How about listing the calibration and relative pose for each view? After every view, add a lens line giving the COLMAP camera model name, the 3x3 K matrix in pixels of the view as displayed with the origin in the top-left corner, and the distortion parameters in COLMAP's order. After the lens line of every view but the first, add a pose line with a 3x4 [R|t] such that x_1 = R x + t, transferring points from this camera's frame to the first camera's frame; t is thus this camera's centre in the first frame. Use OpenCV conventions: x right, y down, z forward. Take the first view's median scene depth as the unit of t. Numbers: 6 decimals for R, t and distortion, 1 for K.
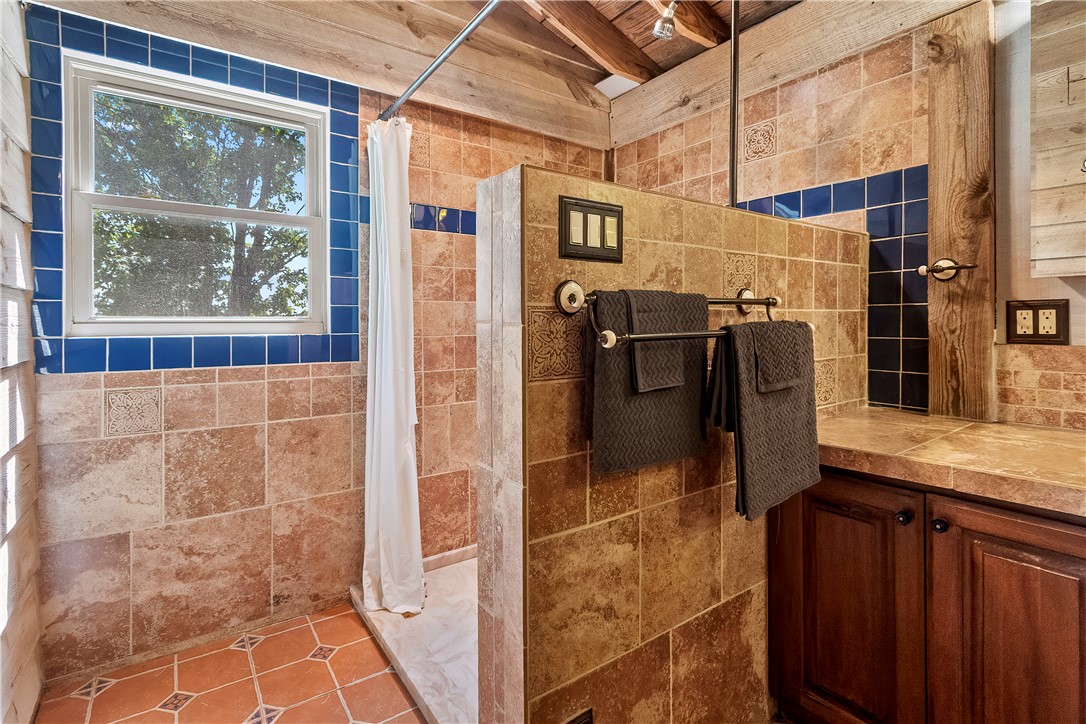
lens RADIAL K [[512.3, 0, 536.6], [0, 512.3, 326.6], [0, 0, 1]] dist [0.008402, -0.003014]
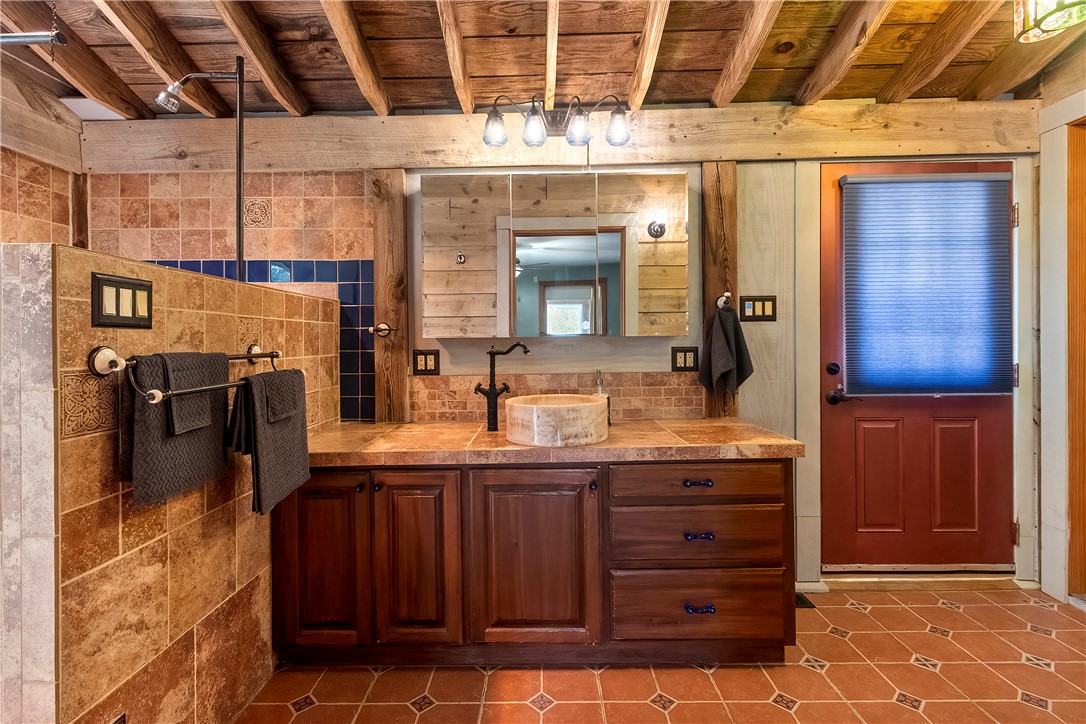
lens RADIAL K [[512.3, 0, 539.3], [0, 512.3, 345.9], [0, 0, 1]] dist [0.008402, -0.003014]
pose [[0.590674, -0.003355, 0.806904, -0.213386], [0.010166, 0.999943, -0.003284, -0.057032], [-0.806847, 0.010143, 0.590674, -0.349014]]
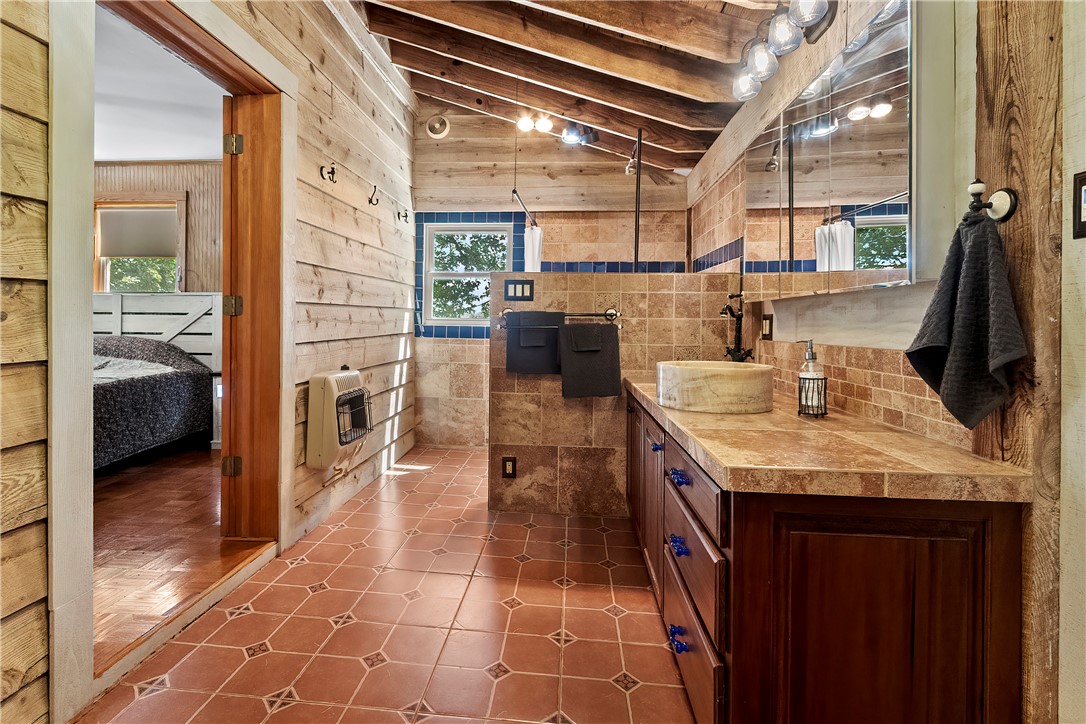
lens RADIAL K [[512.3, 0, 541.2], [0, 512.3, 321.2], [0, 0, 1]] dist [0.008402, -0.003014]
pose [[0.775110, 0.016091, -0.631621, 1.544910], [-0.022328, 0.999749, -0.001932, -0.008974], [0.631431, 0.015601, 0.775275, -0.874865]]
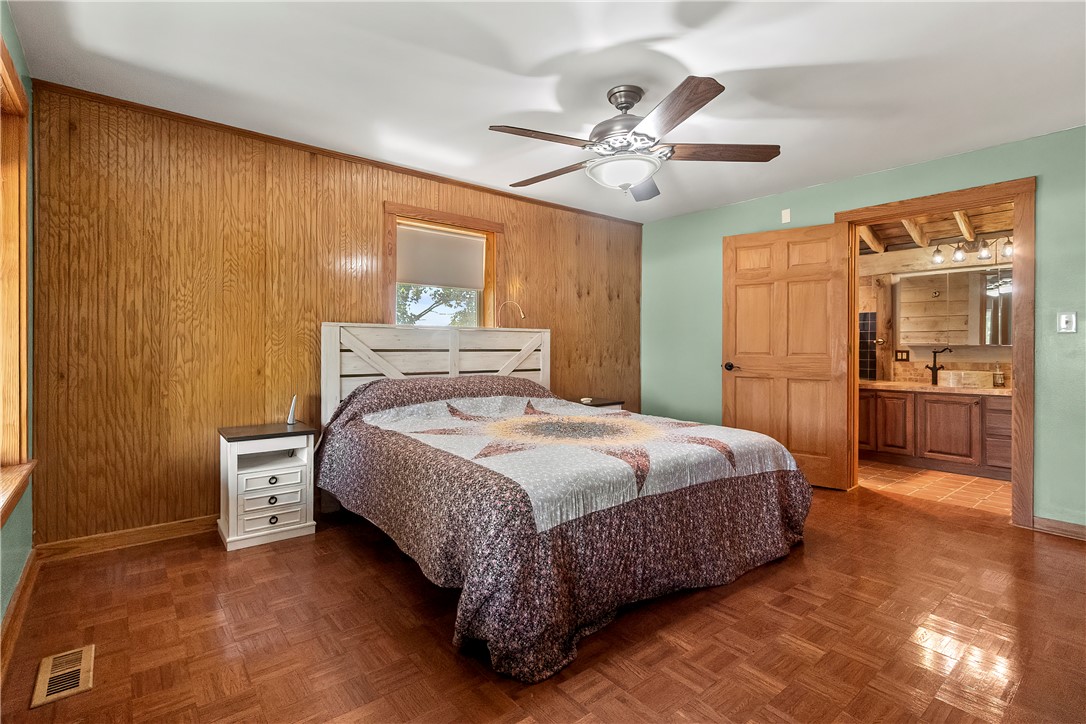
lens RADIAL K [[512.3, 0, 527.1], [0, 512.3, 341.3], [0, 0, 1]] dist [0.008402, -0.003014]
pose [[0.998251, 0.014207, 0.057390, -2.239518], [-0.013268, 0.999772, -0.016718, -0.017183], [-0.057614, 0.015928, 0.998212, -2.912162]]
